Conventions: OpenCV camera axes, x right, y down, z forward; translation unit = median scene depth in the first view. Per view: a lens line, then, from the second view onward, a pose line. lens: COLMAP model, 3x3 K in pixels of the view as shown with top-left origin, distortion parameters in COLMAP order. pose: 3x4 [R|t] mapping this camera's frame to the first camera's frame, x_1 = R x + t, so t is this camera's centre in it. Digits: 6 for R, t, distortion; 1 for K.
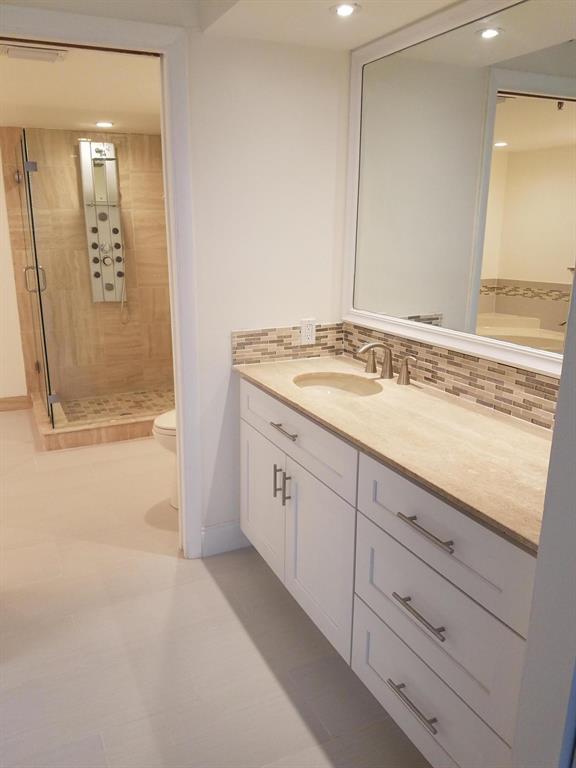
lens RADIAL K [[587.8, 0, 289.9], [0, 587.8, 385.4], [0, 0, 1]] dist [0.062328, -0.049001]
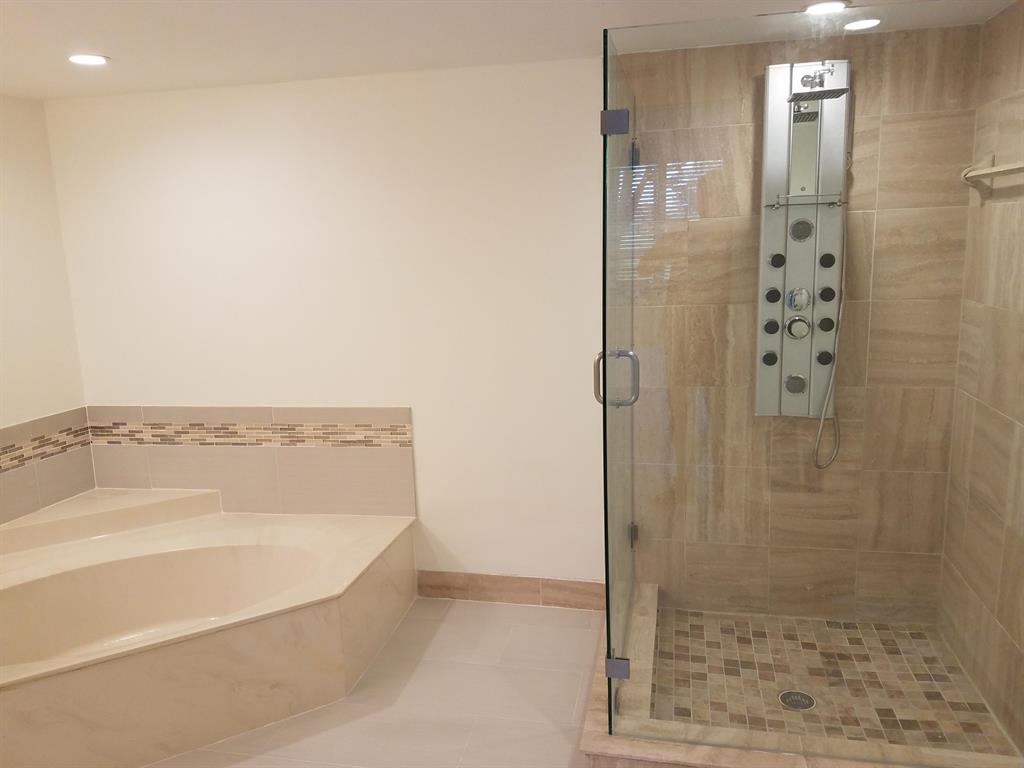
lens RADIAL K [[783.7, 0, 510.6], [0, 783.7, 386.9], [0, 0, 1]] dist [0.062328, -0.049001]
pose [[0.780305, 0.089242, -0.618999, -0.106922], [-0.132977, 0.990809, -0.024782, -0.122483], [0.611099, 0.101650, 0.785000, 0.409248]]
